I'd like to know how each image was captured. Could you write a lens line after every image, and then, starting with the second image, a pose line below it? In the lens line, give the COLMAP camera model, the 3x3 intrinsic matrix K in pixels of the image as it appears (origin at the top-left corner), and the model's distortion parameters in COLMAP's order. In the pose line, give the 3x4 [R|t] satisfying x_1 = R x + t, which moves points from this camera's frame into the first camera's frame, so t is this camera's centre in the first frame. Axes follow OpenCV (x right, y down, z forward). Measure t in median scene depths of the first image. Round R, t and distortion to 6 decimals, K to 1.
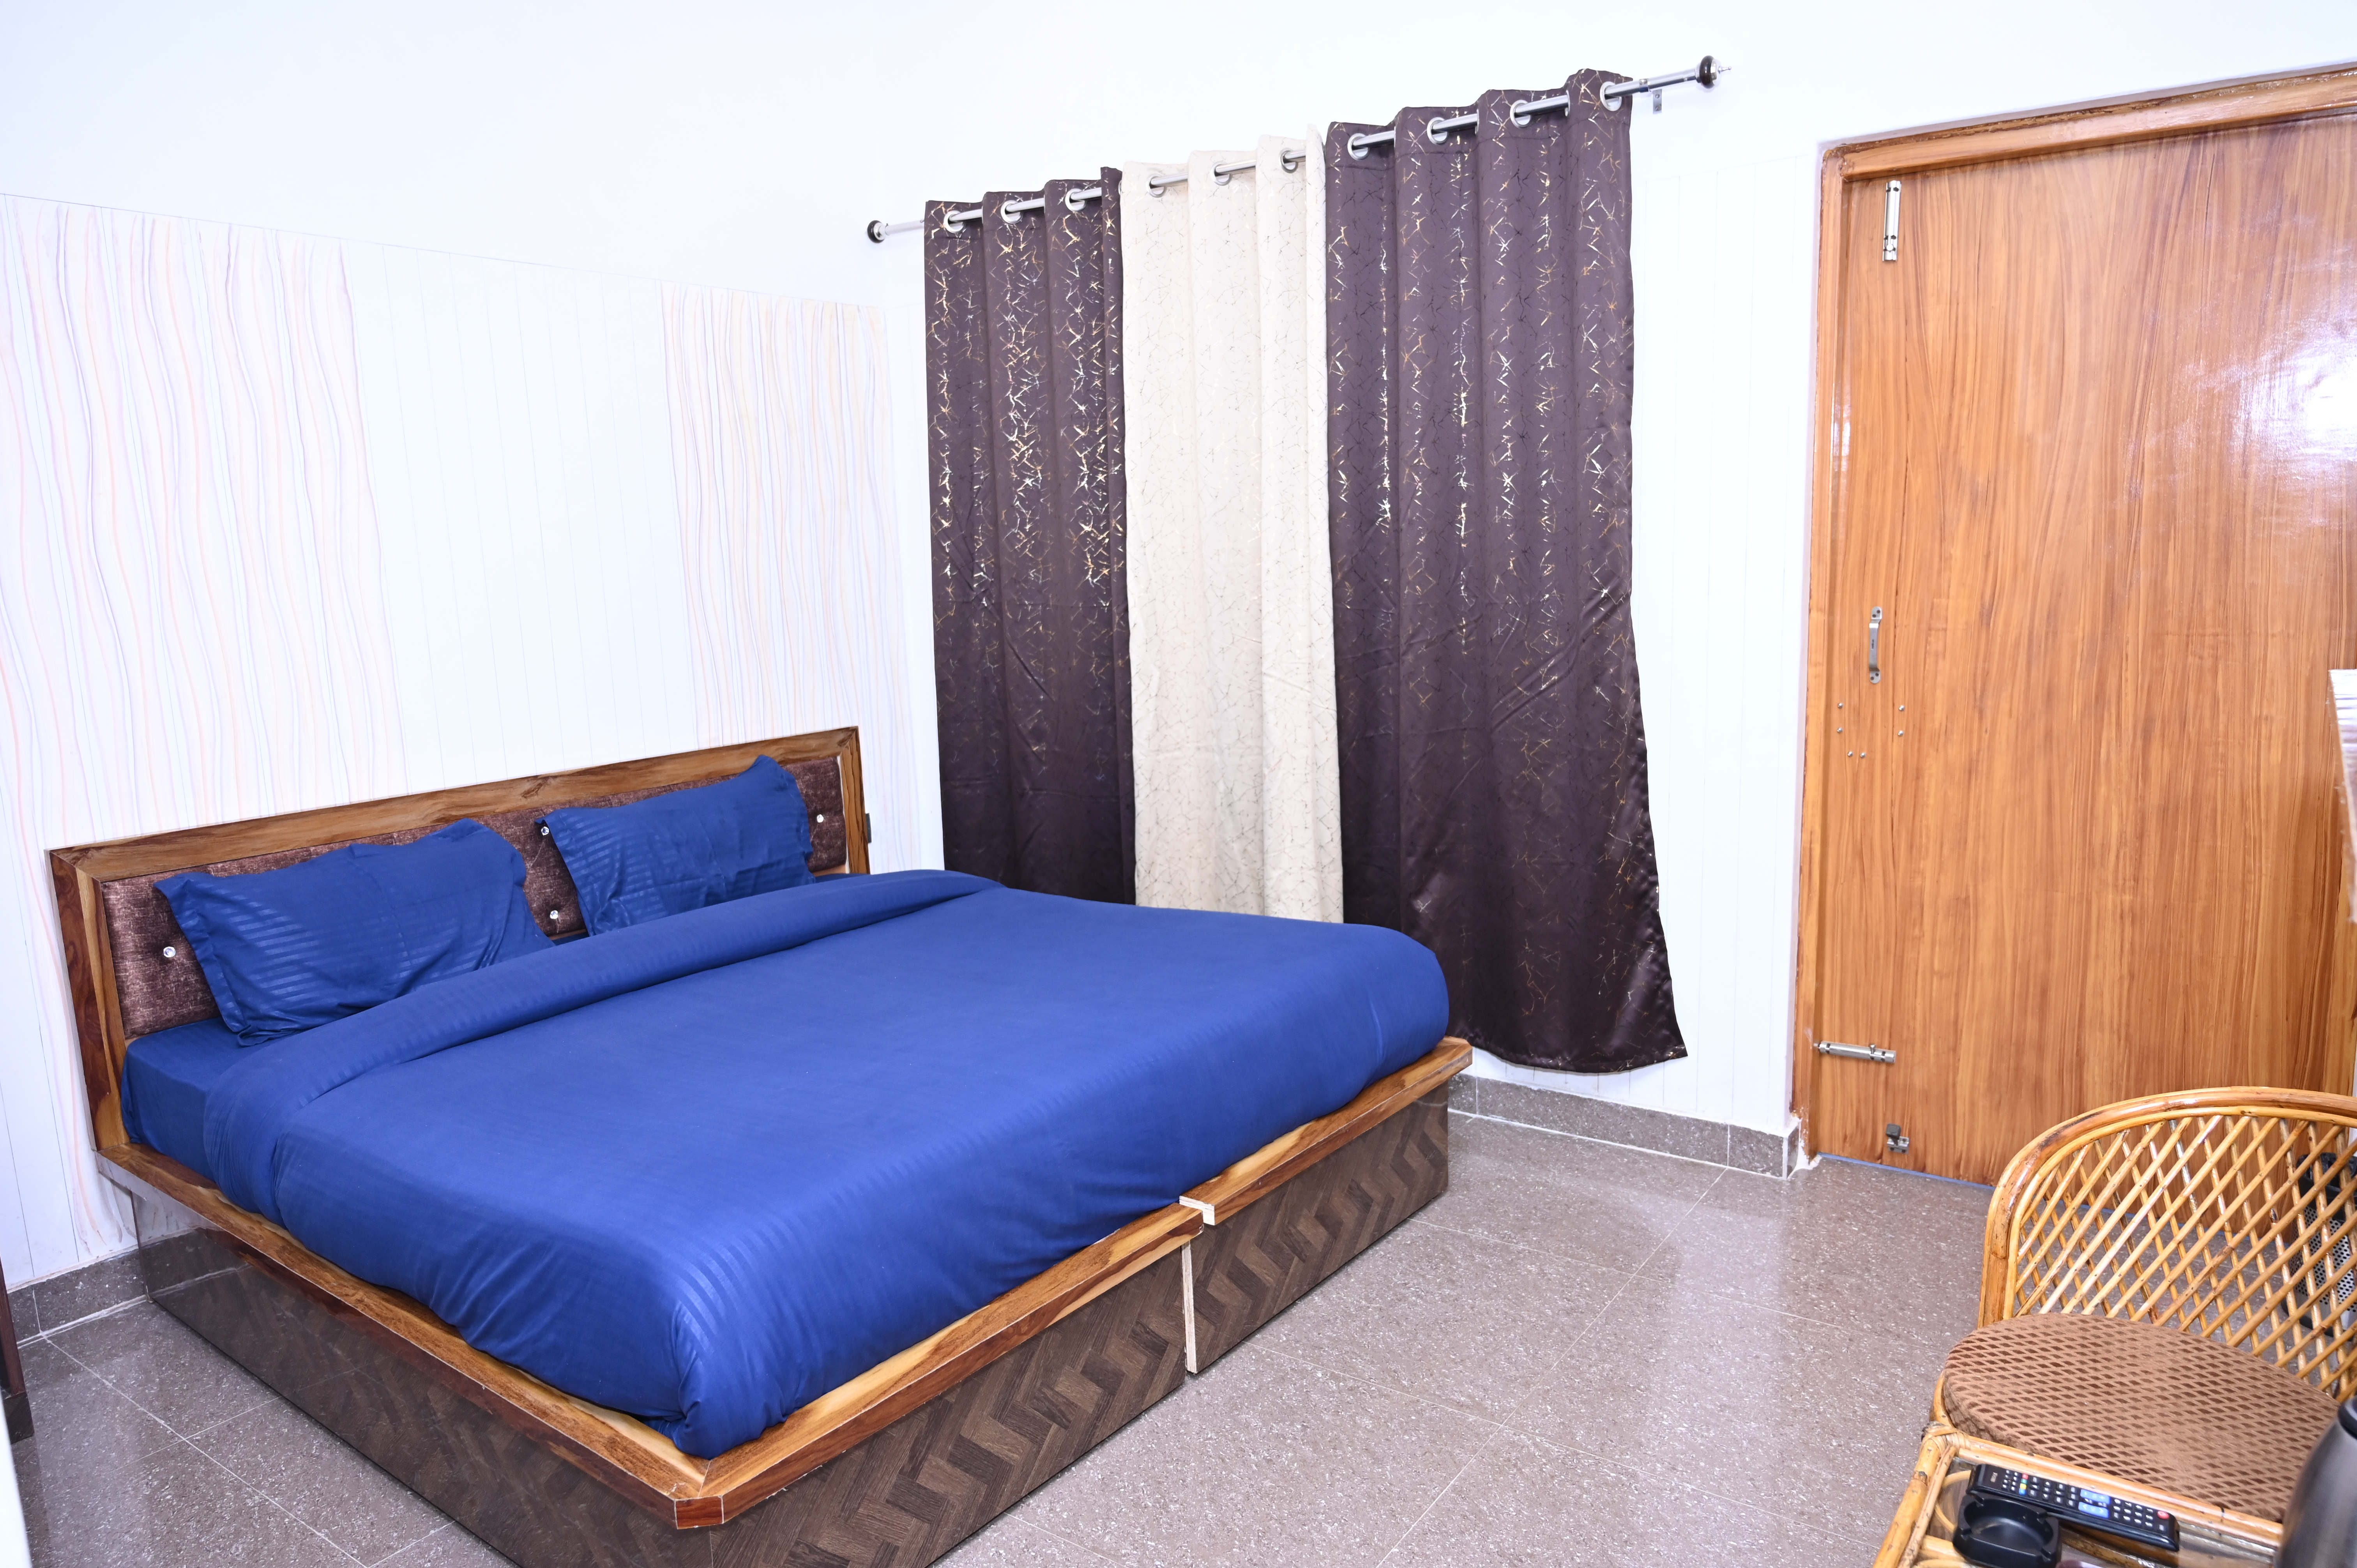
lens RADIAL K [[1592.6, 0, 1193.0], [0, 1592.6, 793.8], [0, 0, 1]] dist [-0.003448, -0.001676]
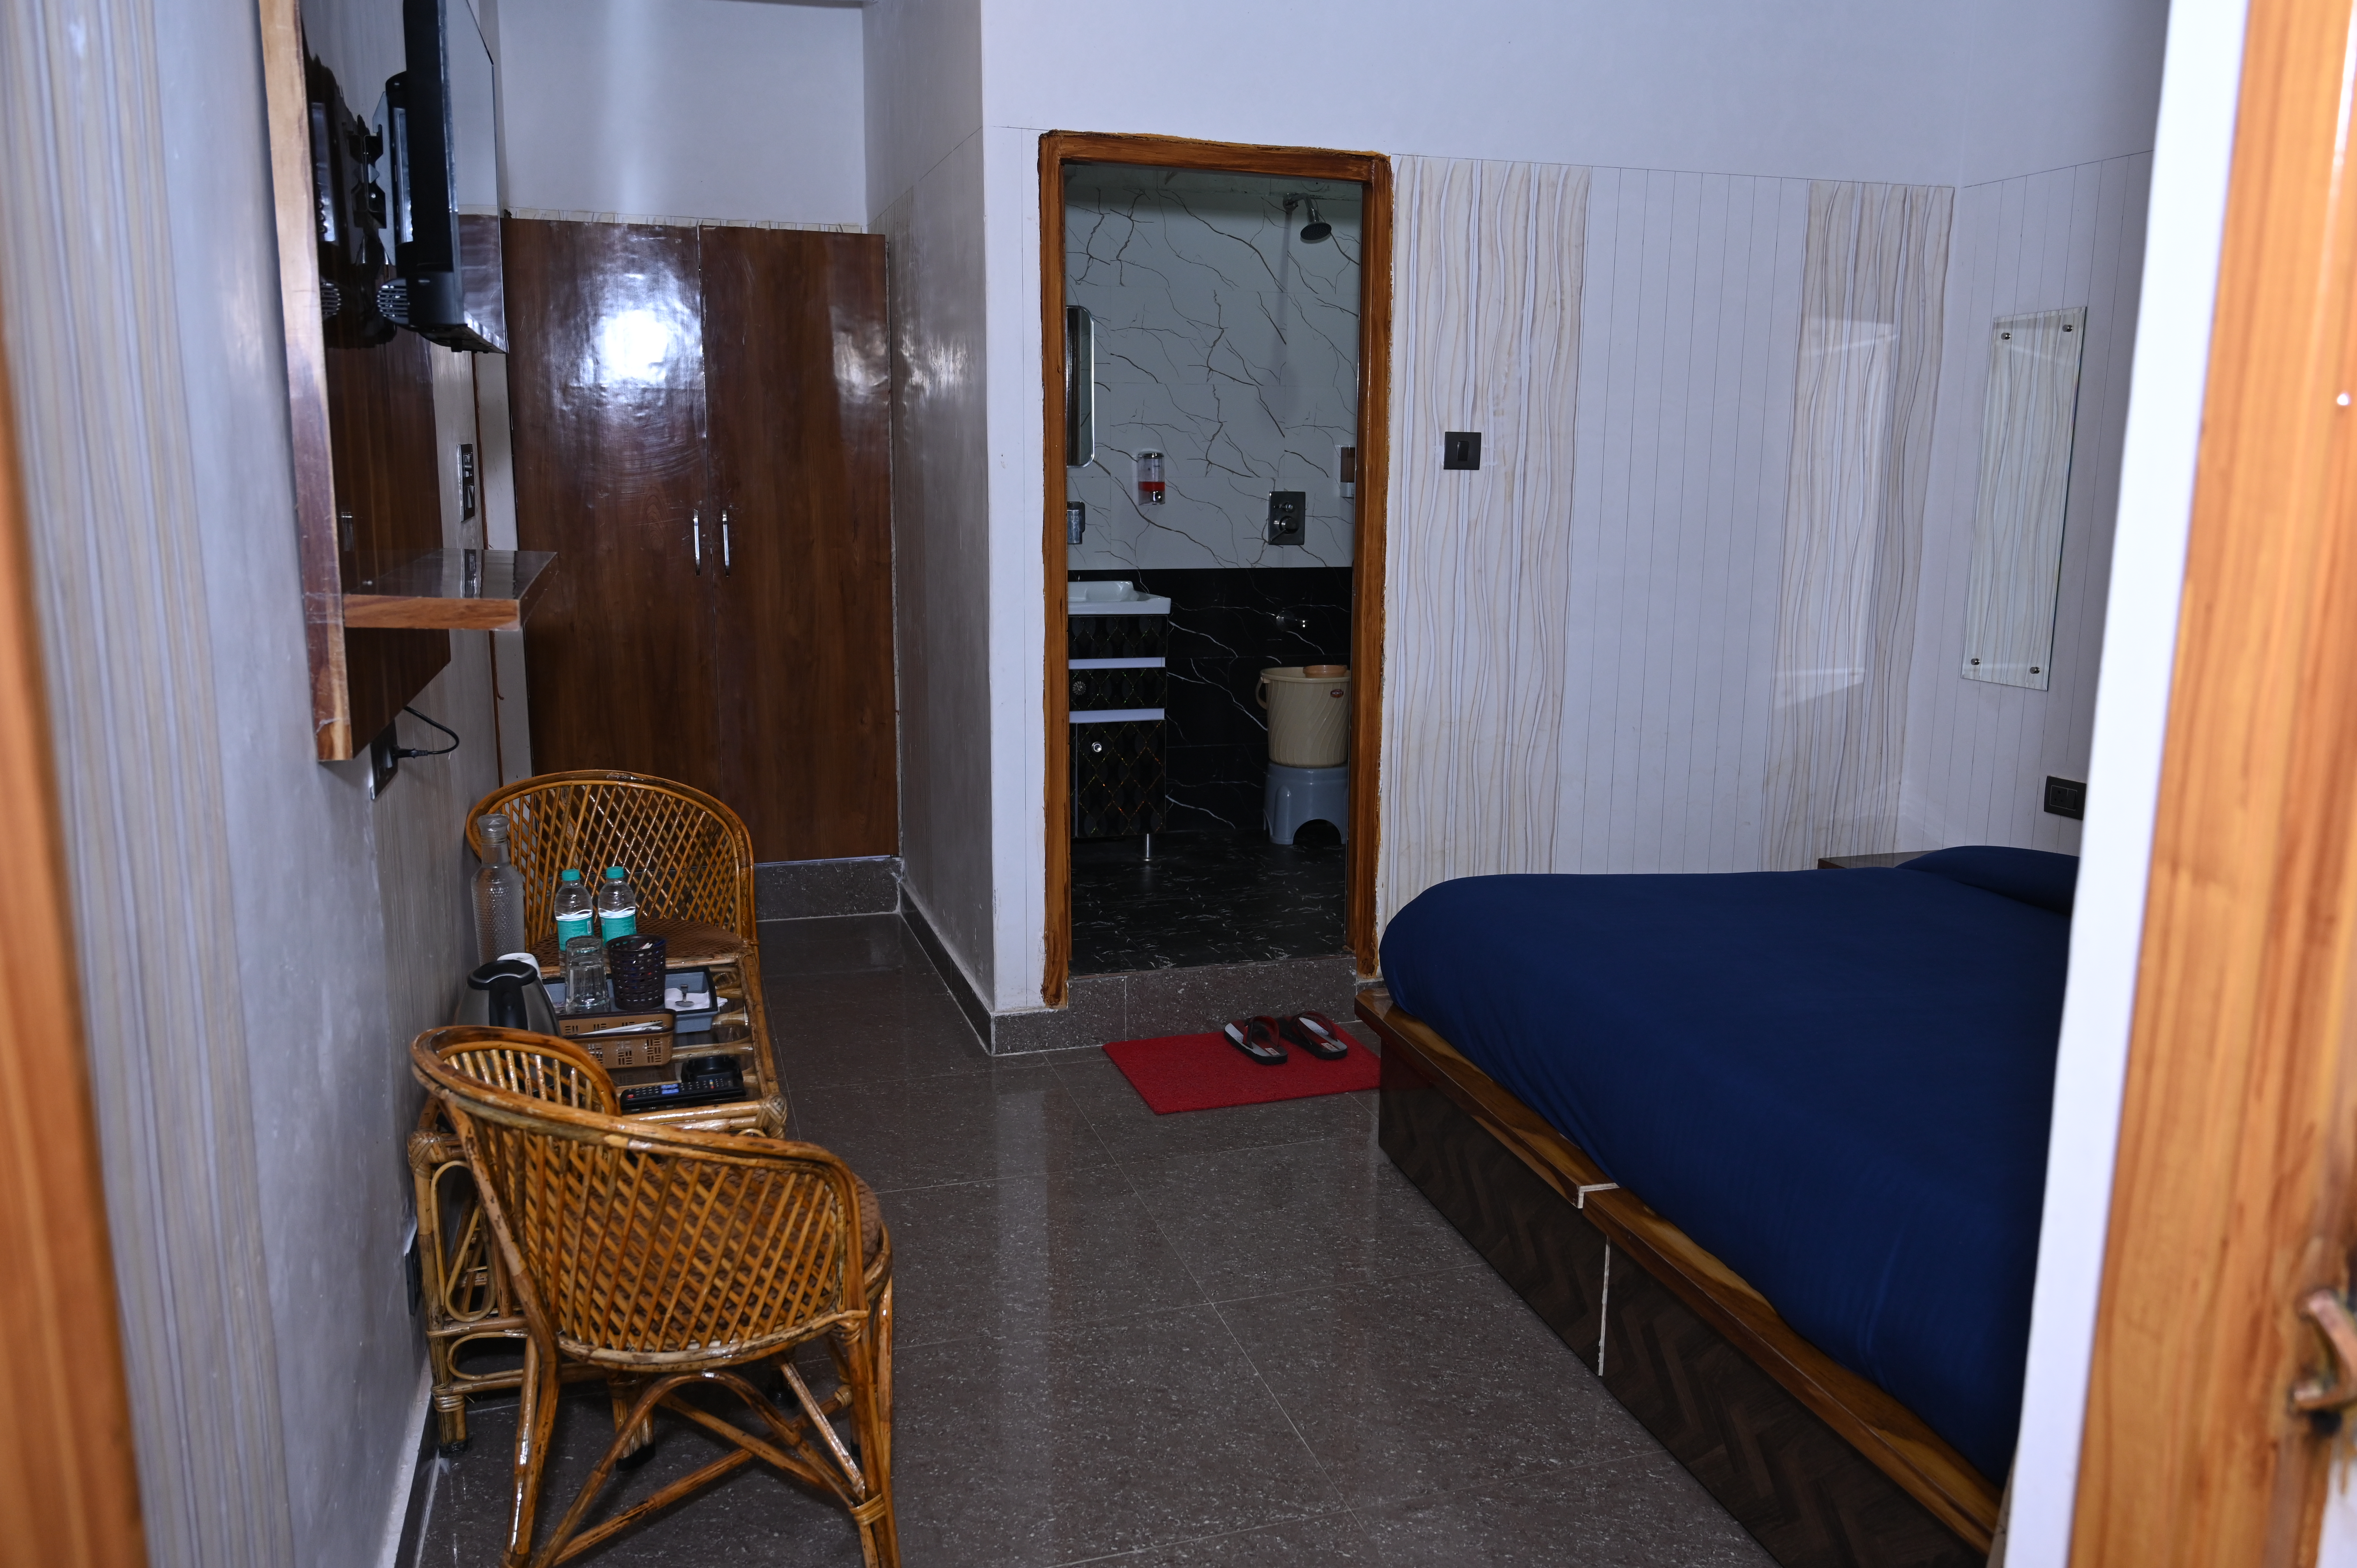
lens RADIAL K [[1848.6, 0, 1178.5], [0, 1848.6, 784.0], [0, 0, 1]] dist [0.000540, 0.000068]
pose [[-0.602010, 0.184699, -0.776833, 0.777146], [-0.123162, 0.939759, 0.318881, -0.228035], [0.788933, 0.287645, -0.542997, 1.094479]]
